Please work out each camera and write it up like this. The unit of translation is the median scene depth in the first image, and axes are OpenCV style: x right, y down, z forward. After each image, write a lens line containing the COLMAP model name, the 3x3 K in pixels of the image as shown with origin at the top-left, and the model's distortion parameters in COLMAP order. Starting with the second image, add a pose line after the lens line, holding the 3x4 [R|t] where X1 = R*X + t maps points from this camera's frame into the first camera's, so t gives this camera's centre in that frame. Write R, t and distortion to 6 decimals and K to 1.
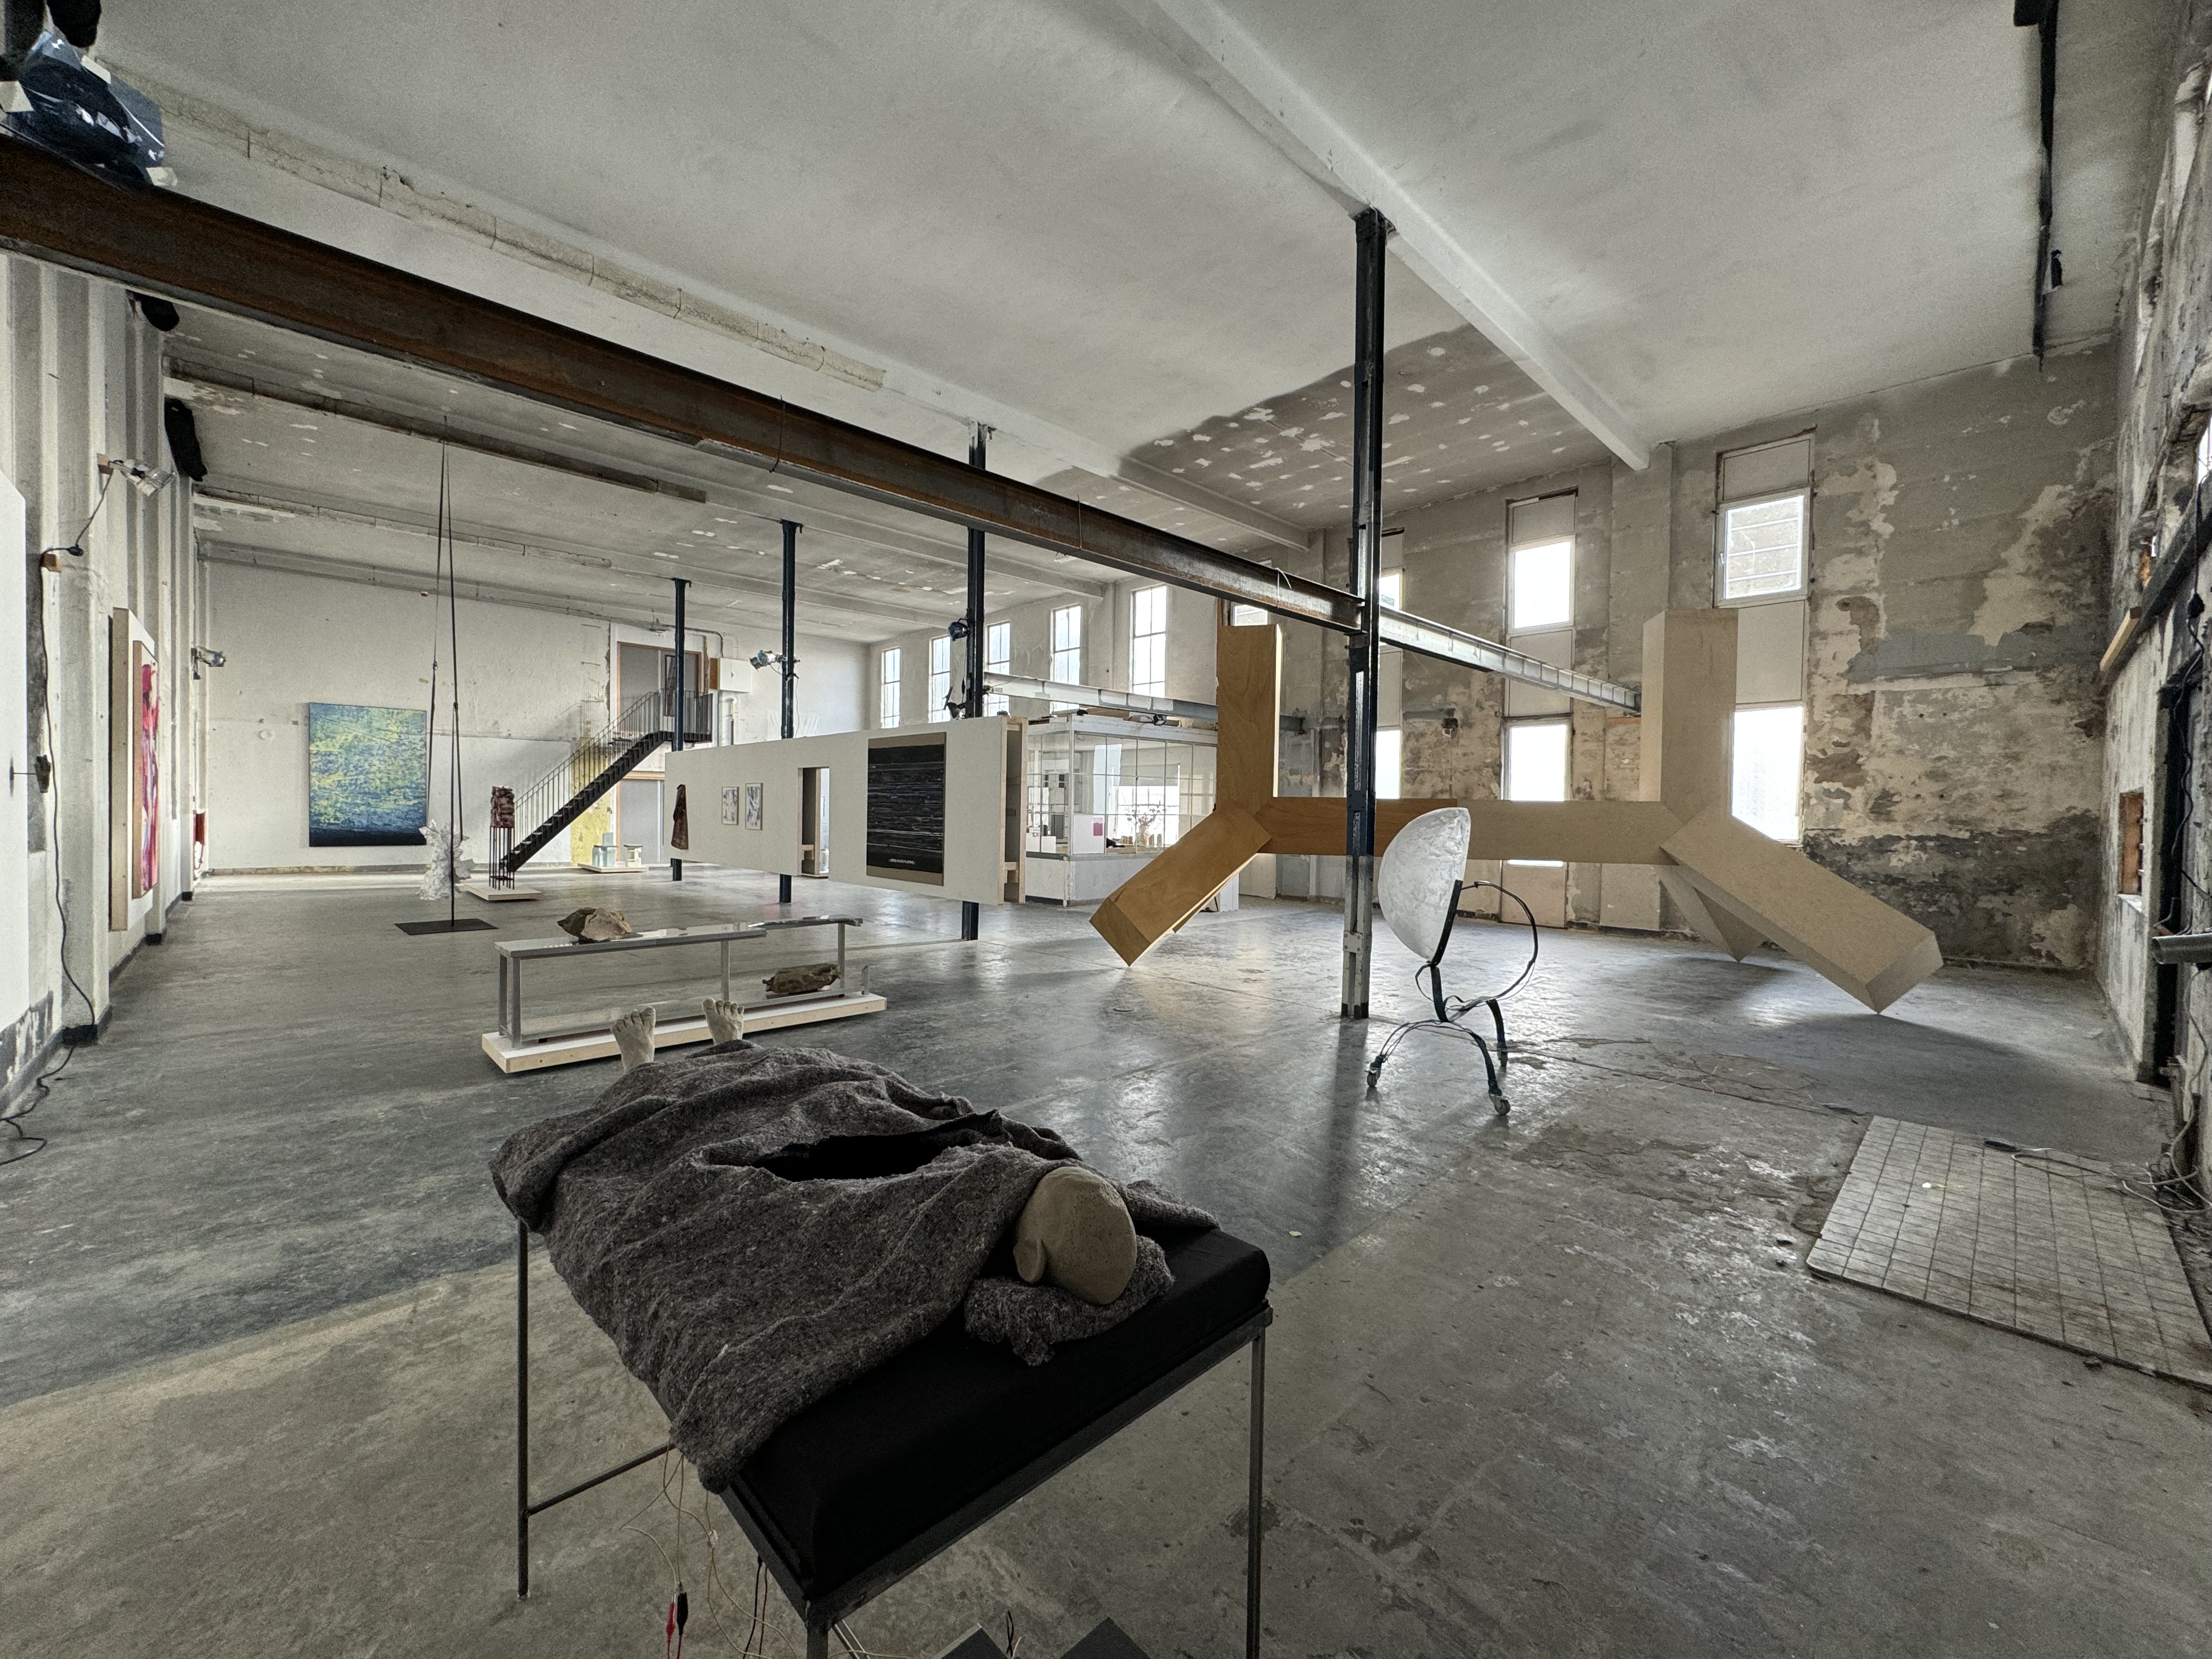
lens RADIAL K [[879.6, 0, 1106.0], [0, 879.6, 829.5], [0, 0, 1]] dist [-0.000736, -0.000081]
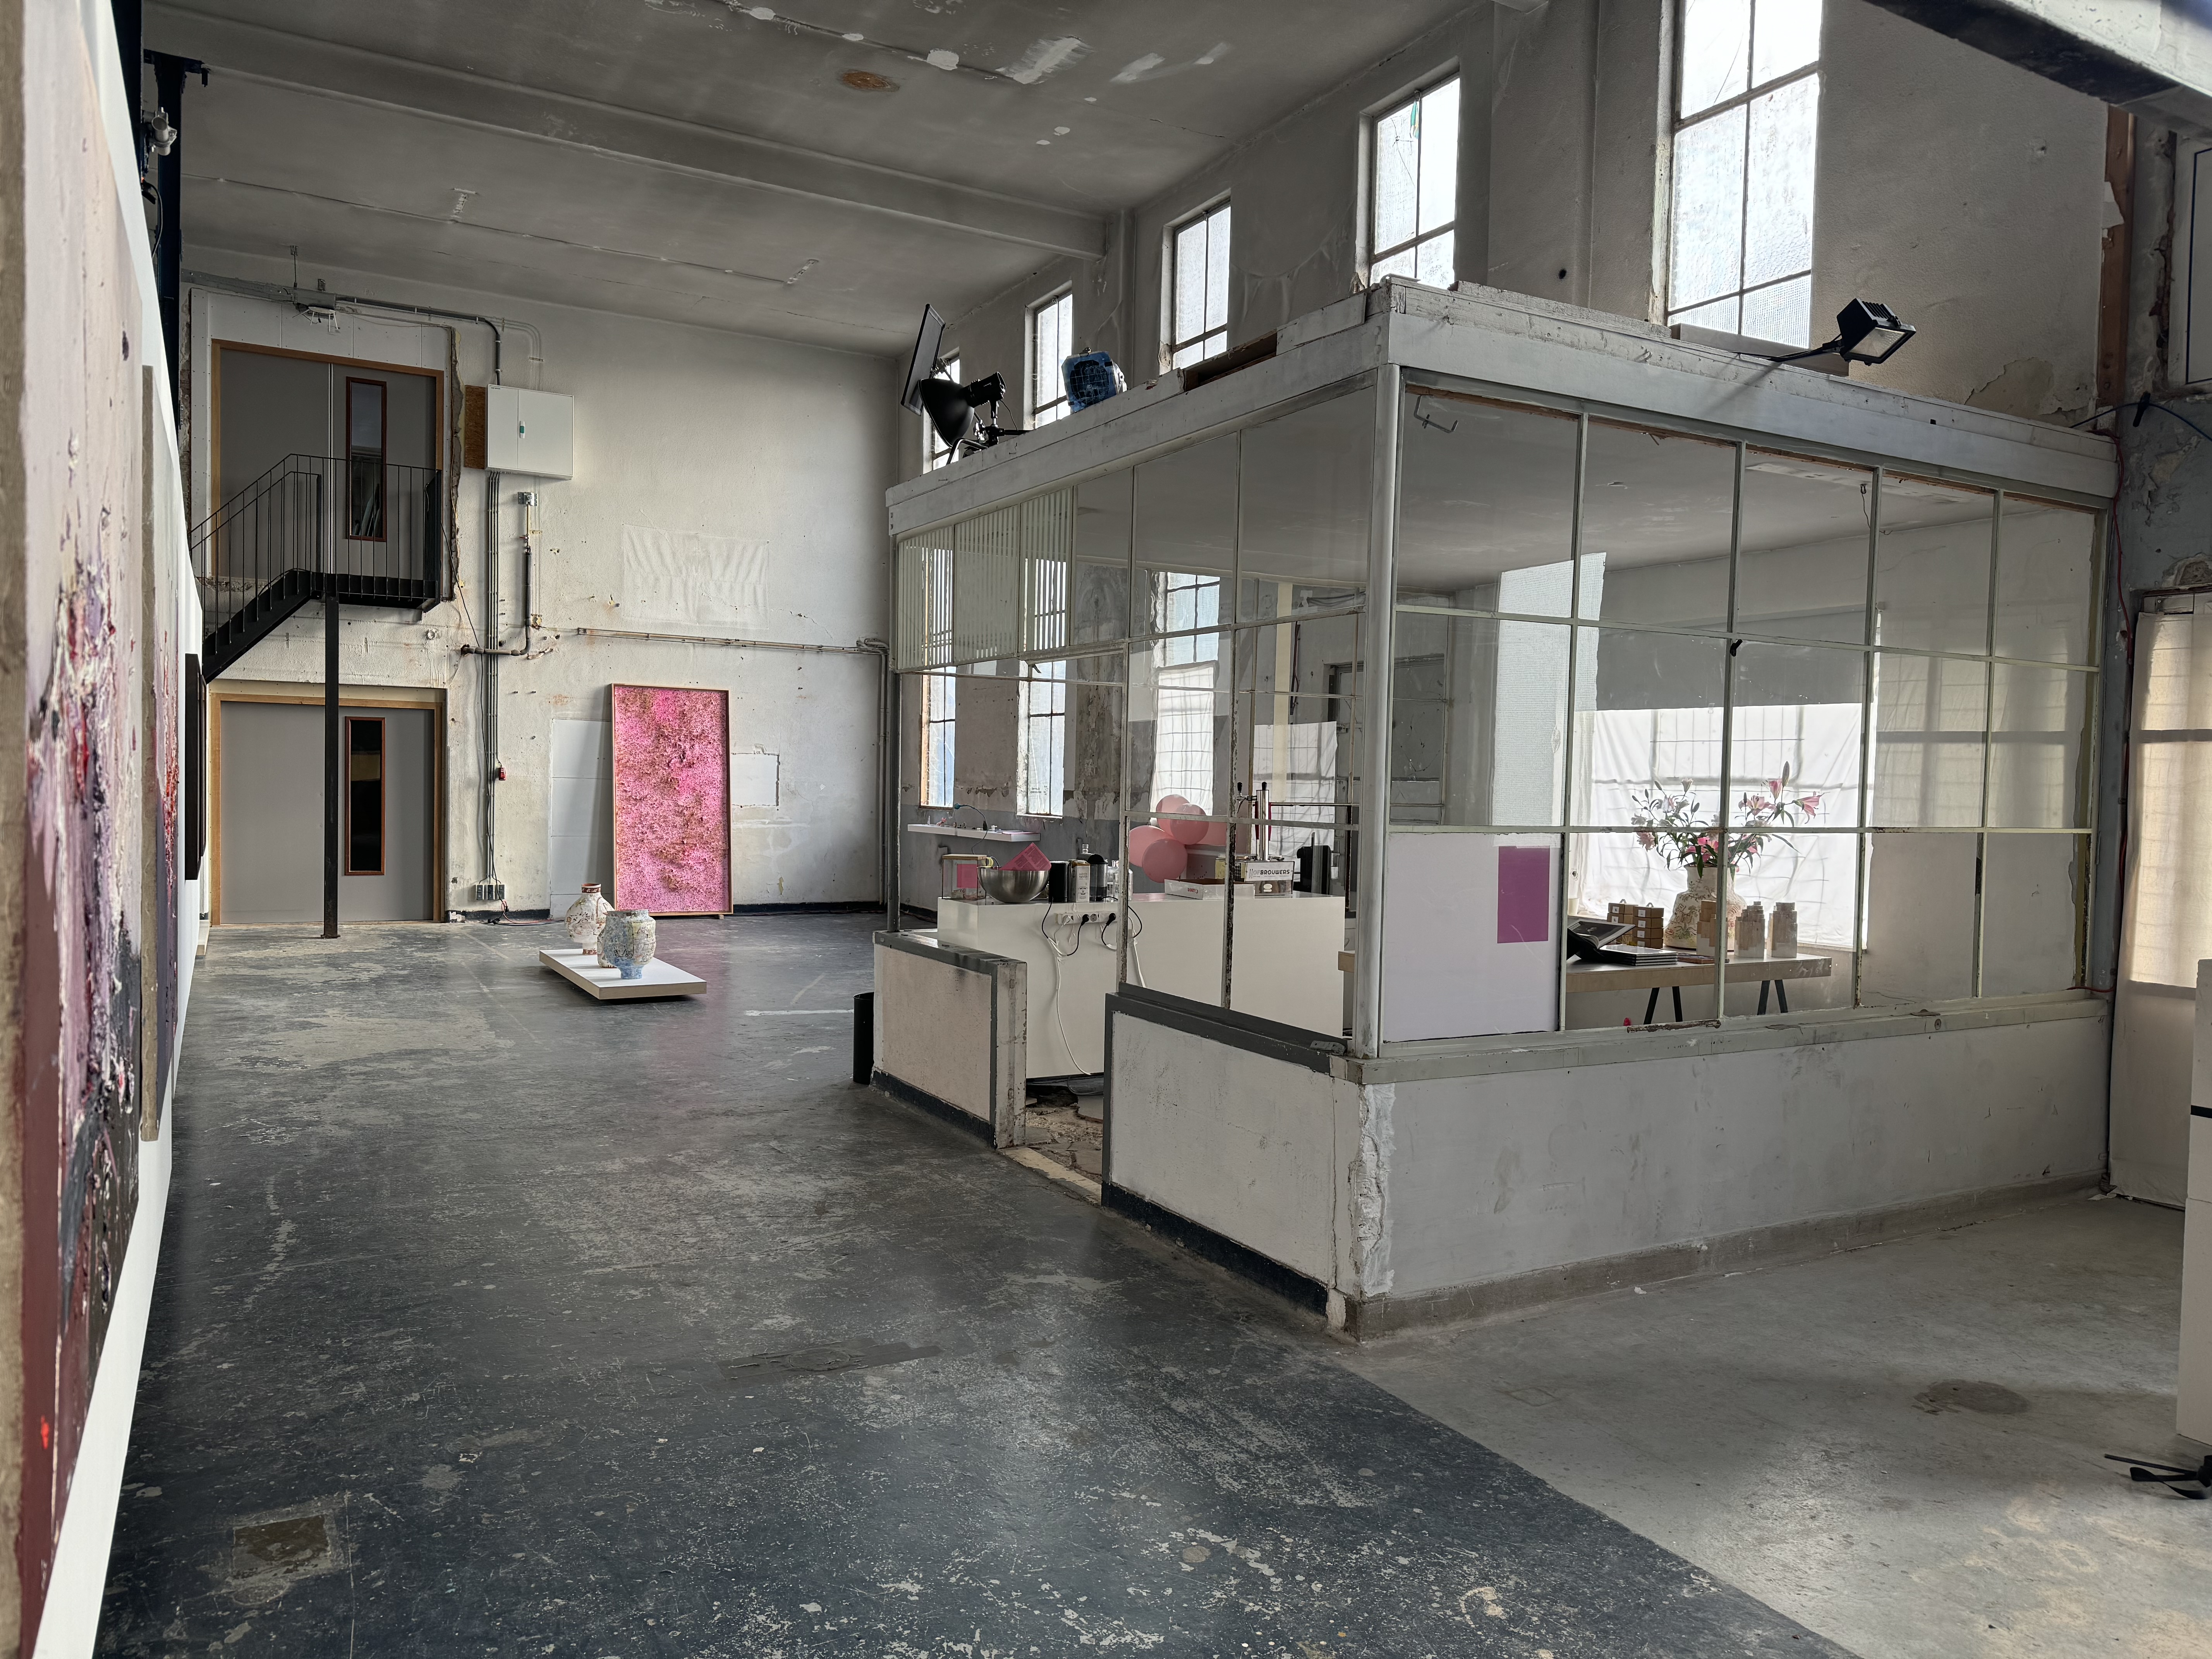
lens RADIAL K [[1539.8, 0, 1106.0], [0, 1539.8, 829.5], [0, 0, 1]] dist [0.068471, -0.091583]
pose [[0.966804, 0.015968, -0.255021, -0.009671], [-0.015087, 0.999872, 0.005412, -0.014248], [0.255075, -0.001385, 0.966920, 0.549291]]
